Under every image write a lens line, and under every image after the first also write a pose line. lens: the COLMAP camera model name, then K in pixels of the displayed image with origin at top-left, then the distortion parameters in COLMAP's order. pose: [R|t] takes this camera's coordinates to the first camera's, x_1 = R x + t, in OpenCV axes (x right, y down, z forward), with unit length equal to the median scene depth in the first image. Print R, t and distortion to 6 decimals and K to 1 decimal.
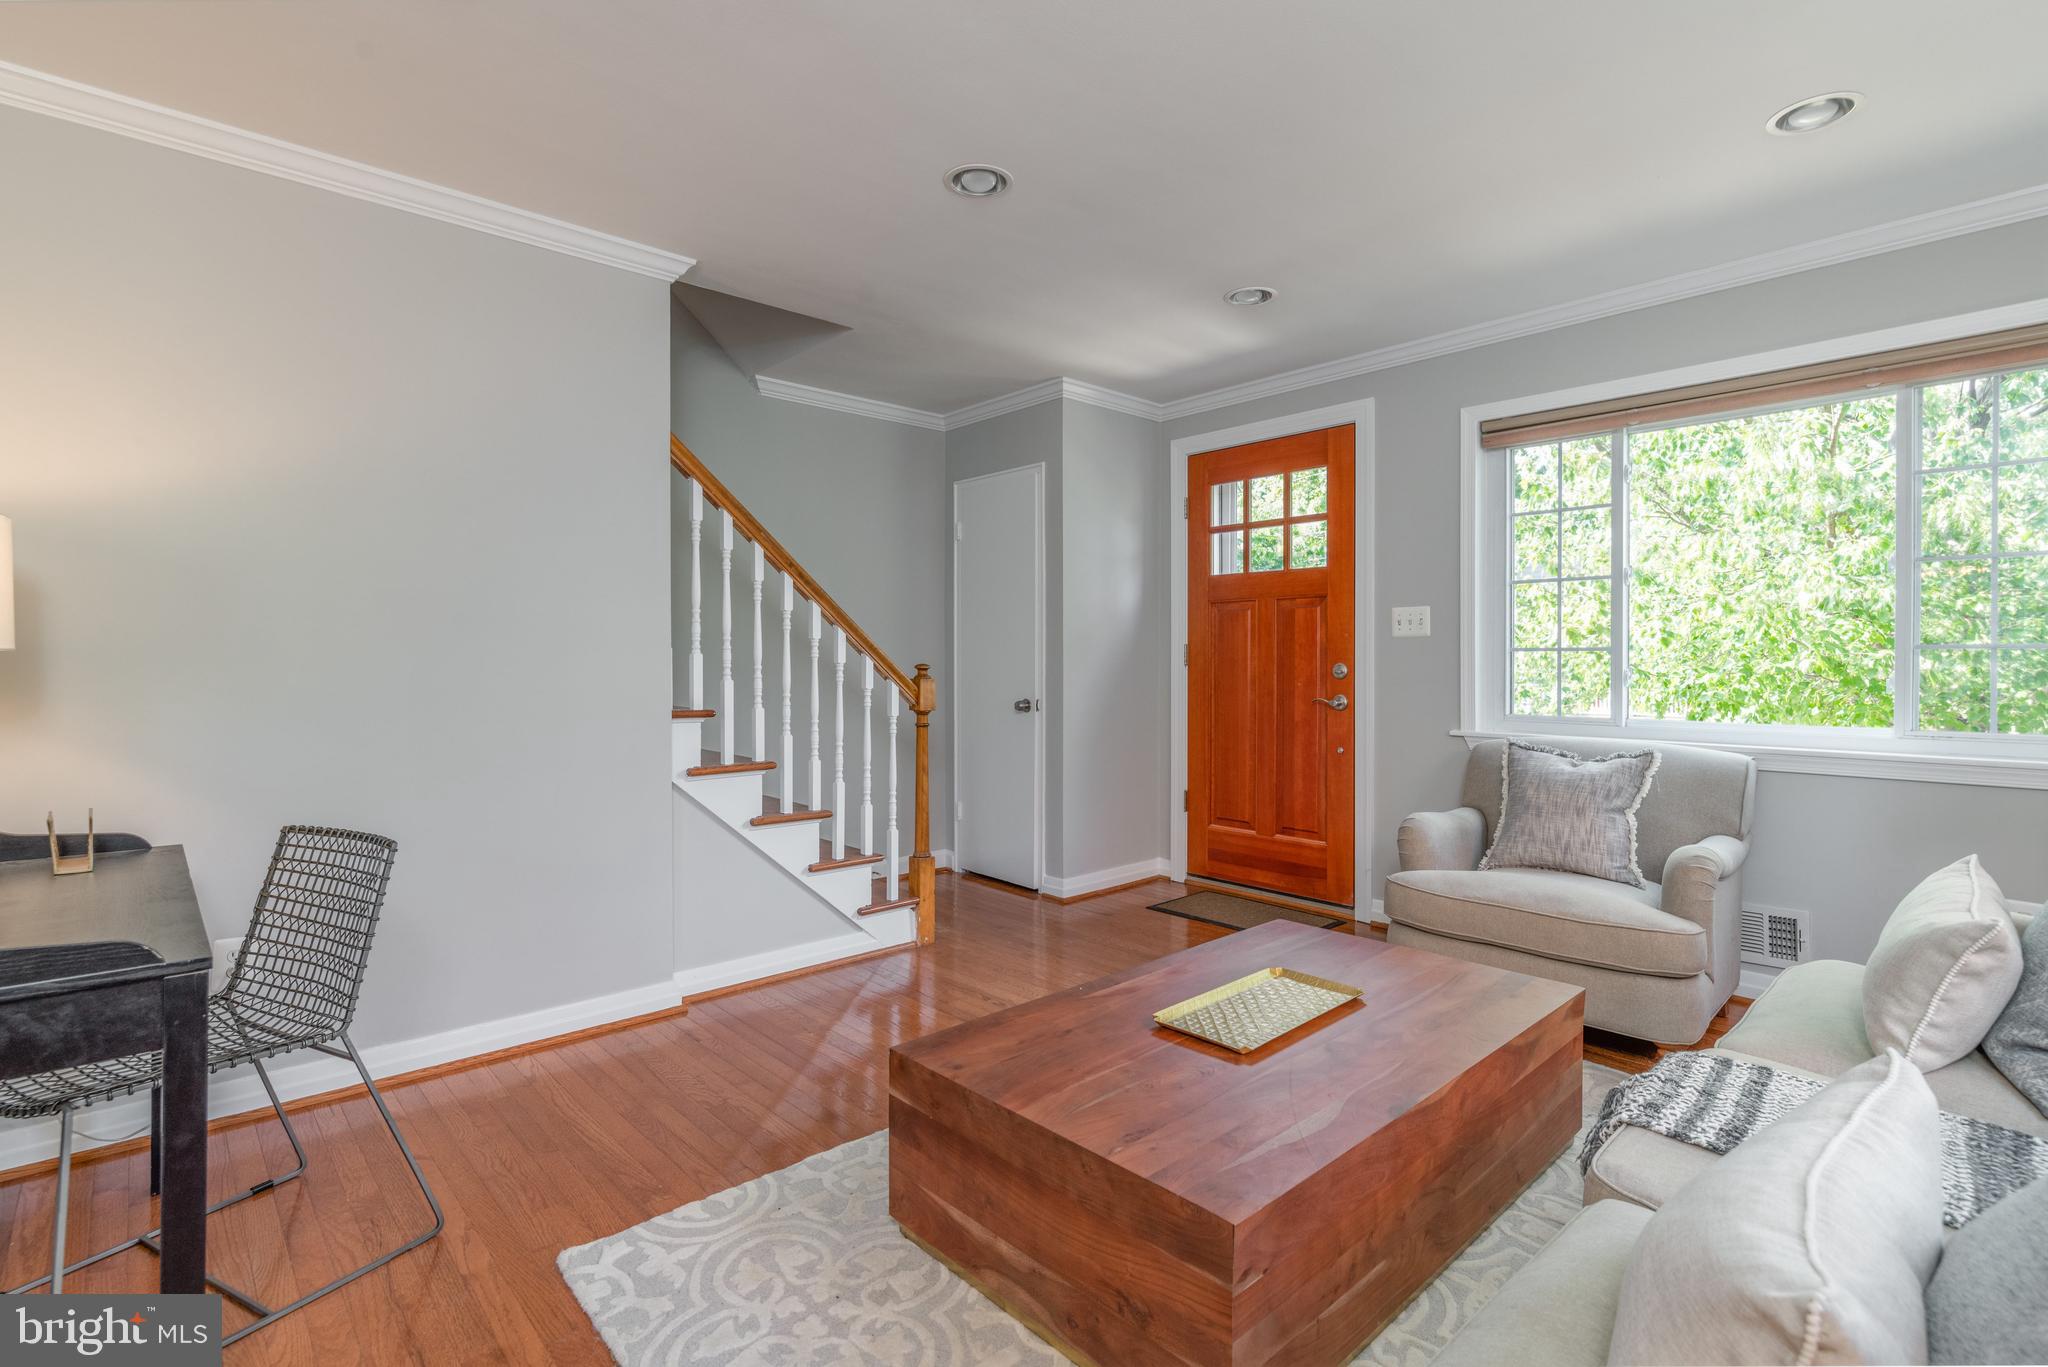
lens RADIAL K [[976.4, 0, 1020.0], [0, 976.4, 668.0], [0, 0, 1]] dist [0.002544, 0.000665]
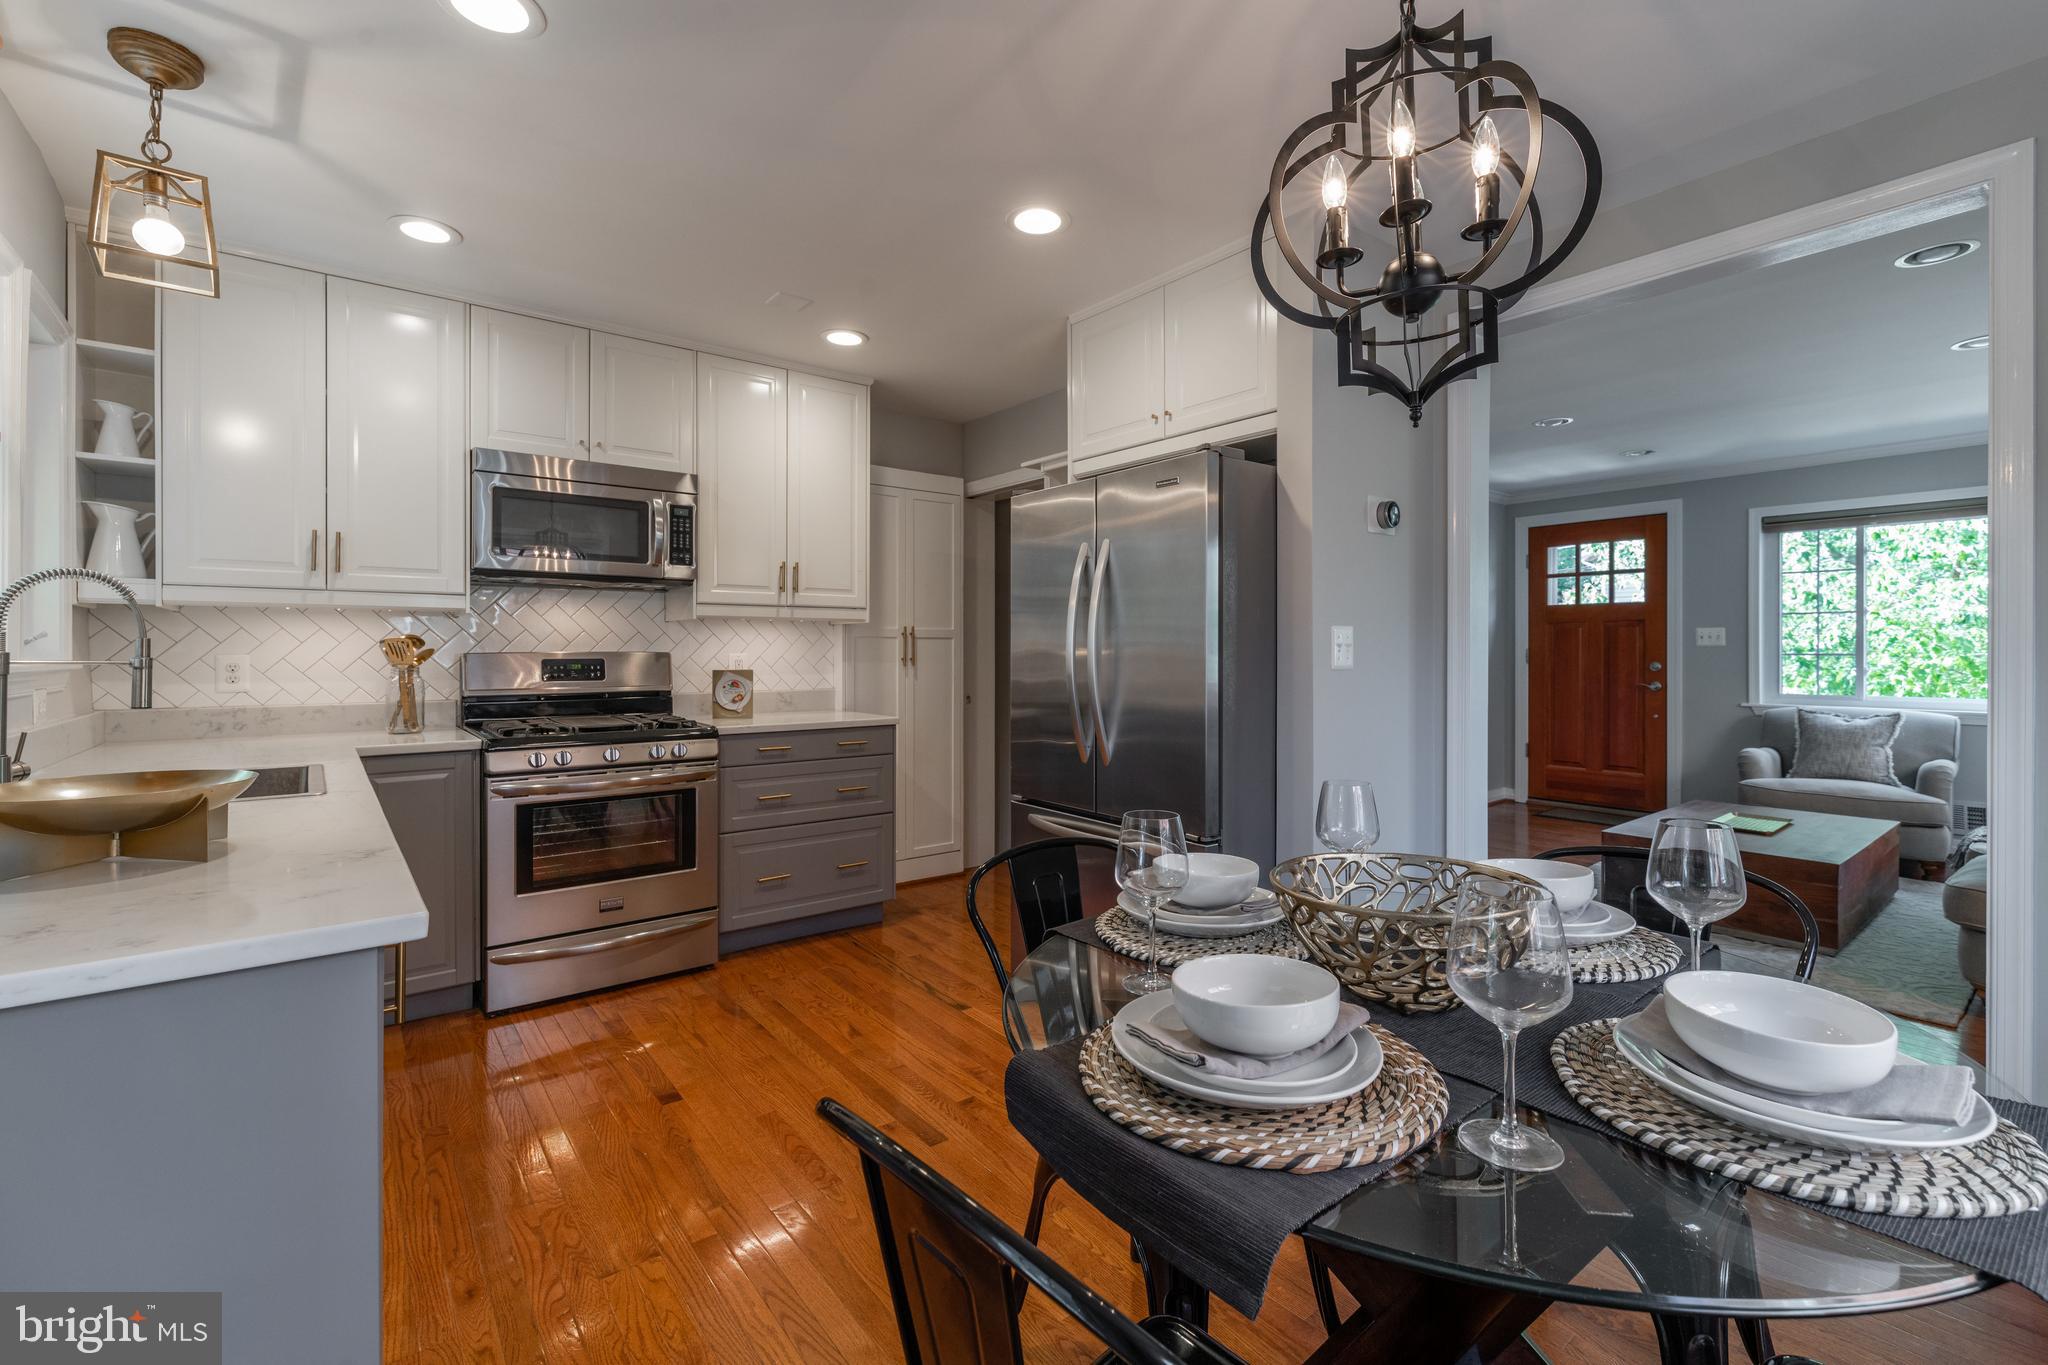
lens RADIAL K [[885.3, 0, 1018.6], [0, 885.3, 651.9], [0, 0, 1]] dist [0.000146, -0.000125]
pose [[0.996088, 0.000799, -0.088359, -0.696042], [-0.001598, 0.999959, -0.008967, -0.007809], [0.088349, 0.009074, 0.996048, -0.644874]]
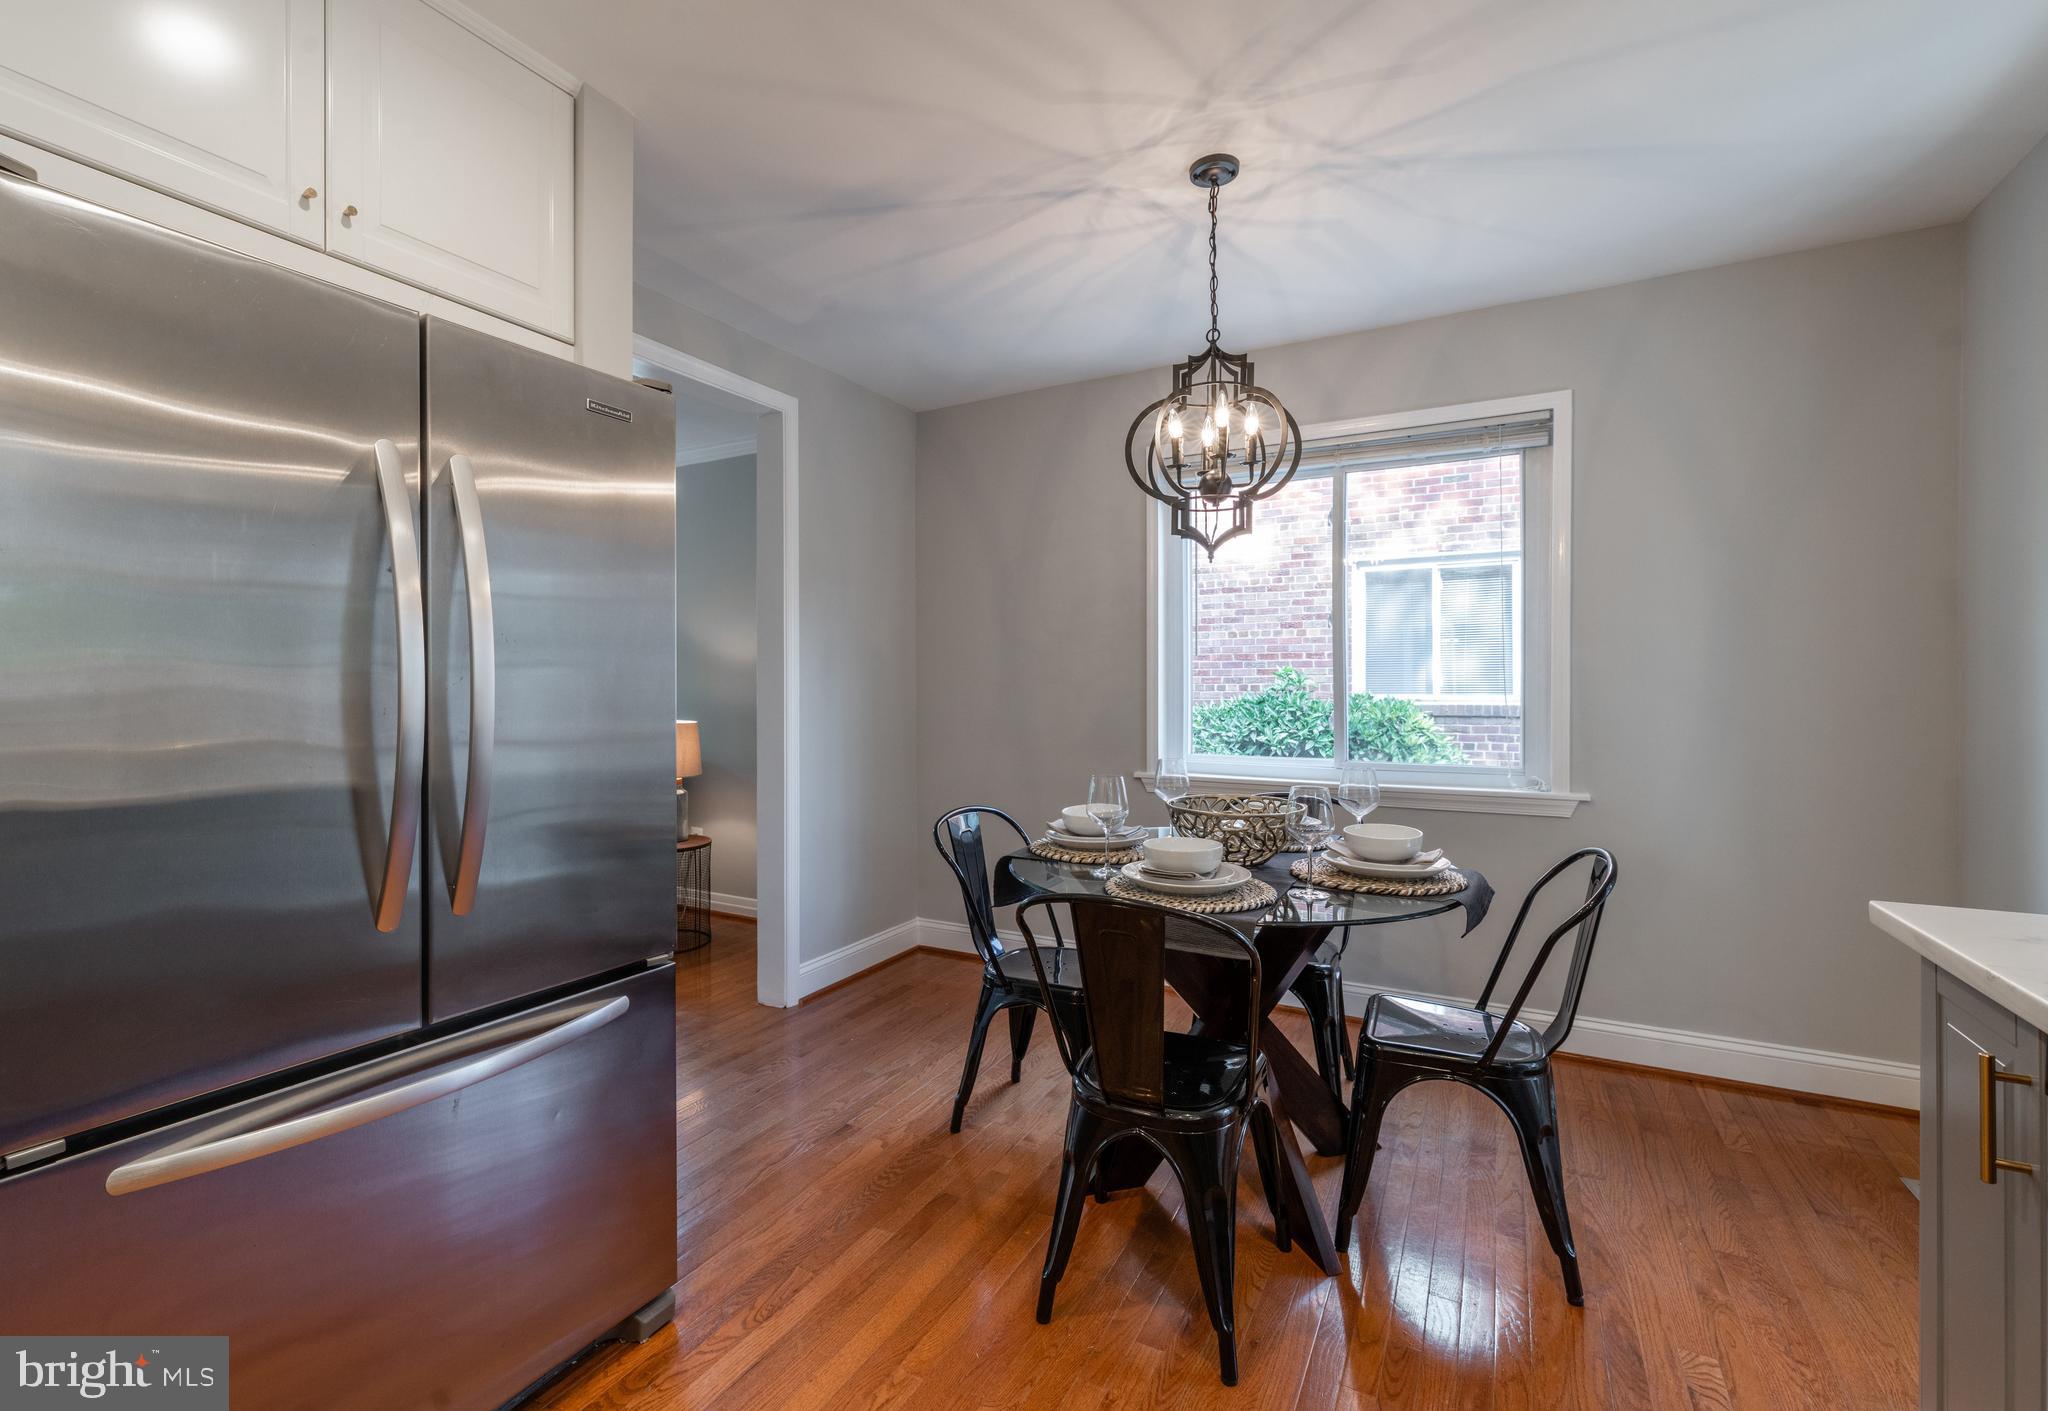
lens RADIAL K [[898.3, 0, 986.8], [0, 898.3, 685.7], [0, 0, 1]] dist [0.001629, 0.000205]
pose [[-0.298107, 0.000103, 0.954532, -1.094437], [0.008923, 0.999957, 0.002679, -0.012262], [-0.954491, 0.009317, -0.298095, -0.017501]]
